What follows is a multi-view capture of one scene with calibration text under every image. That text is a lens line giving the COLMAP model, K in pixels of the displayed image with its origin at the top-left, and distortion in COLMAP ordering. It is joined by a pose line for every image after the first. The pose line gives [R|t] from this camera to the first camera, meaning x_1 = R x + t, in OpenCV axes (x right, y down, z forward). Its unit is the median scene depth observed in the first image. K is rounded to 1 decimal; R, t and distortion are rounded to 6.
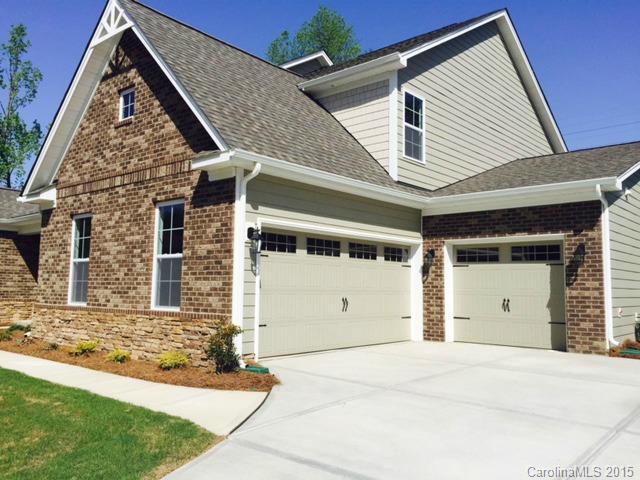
lens RADIAL K [[560.7, 0, 318.2], [0, 560.7, 237.9], [0, 0, 1]] dist [0.072780, -0.077720]
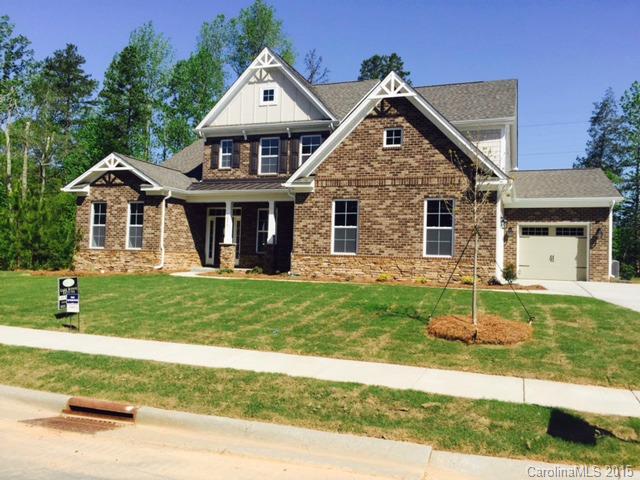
lens RADIAL K [[560.7, 0, 322.5], [0, 560.7, 241.0], [0, 0, 1]] dist [0.072780, -0.077720]
pose [[0.934801, 0.025764, 0.354237, -1.152019], [-0.049179, 0.997148, 0.057254, -0.010651], [-0.351751, -0.070942, 0.933401, -0.536579]]
